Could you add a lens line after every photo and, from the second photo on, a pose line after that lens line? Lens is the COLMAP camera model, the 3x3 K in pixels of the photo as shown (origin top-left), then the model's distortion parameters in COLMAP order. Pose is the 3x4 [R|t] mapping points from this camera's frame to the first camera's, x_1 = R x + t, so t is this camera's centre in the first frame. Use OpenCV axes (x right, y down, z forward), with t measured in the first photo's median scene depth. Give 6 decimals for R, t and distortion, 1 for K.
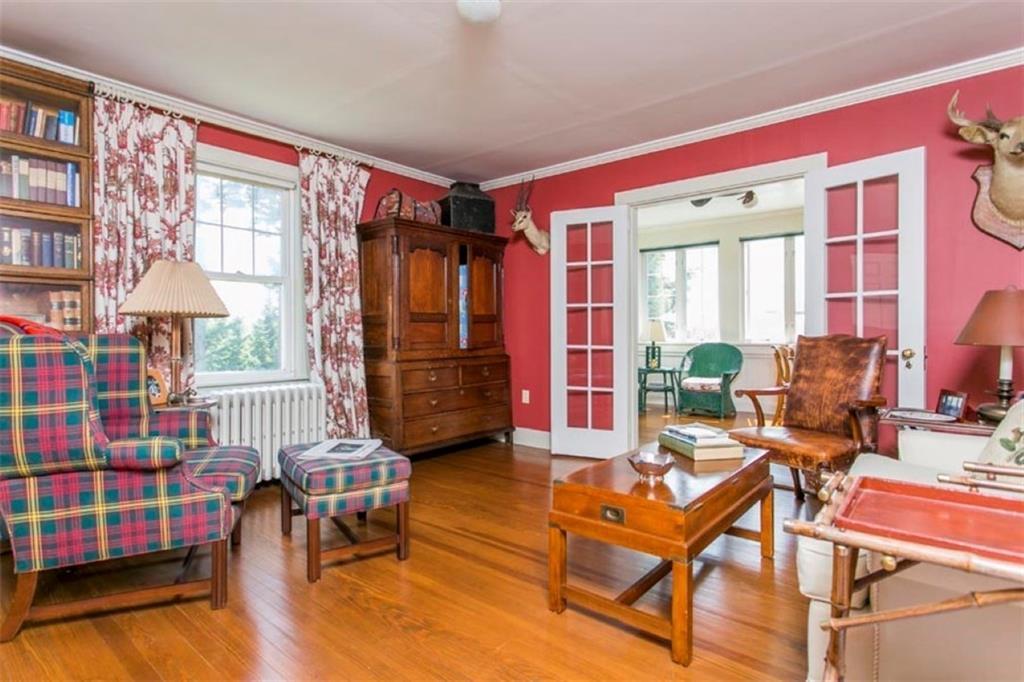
lens RADIAL K [[532.4, 0, 510.0], [0, 532.4, 340.1], [0, 0, 1]] dist [0.001794, -0.000218]
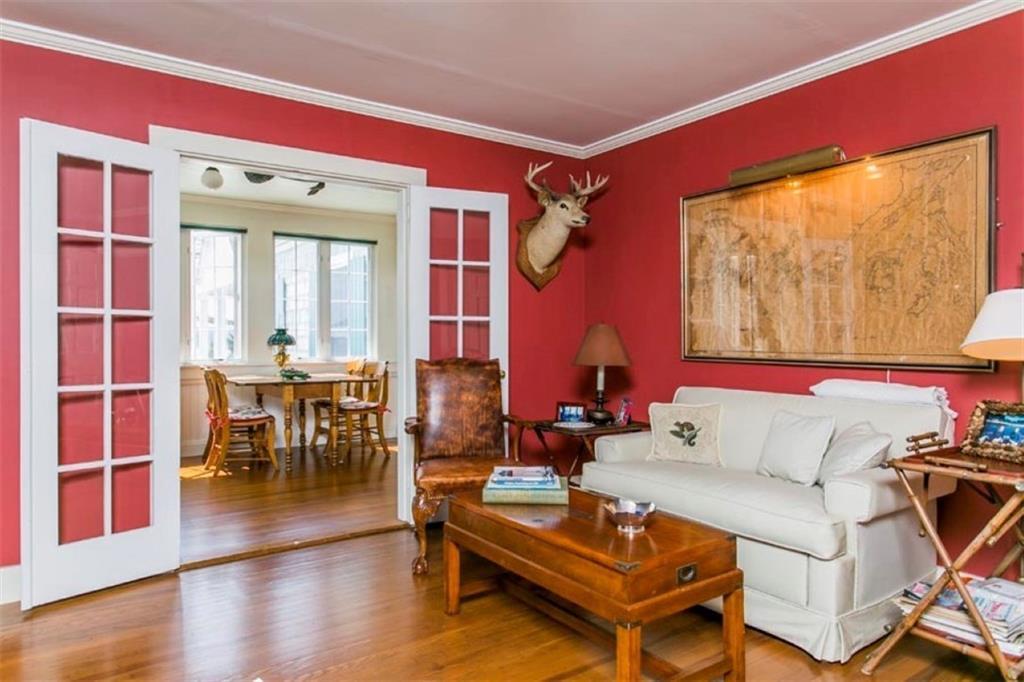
lens RADIAL K [[650.0, 0, 510.7], [0, 650.0, 339.3], [0, 0, 1]] dist [-0.006566, -0.001322]
pose [[0.254594, 0.005056, 0.967035, -0.547681], [0.014536, 0.999853, -0.009055, -0.032917], [-0.966939, 0.016362, 0.254483, 0.594461]]
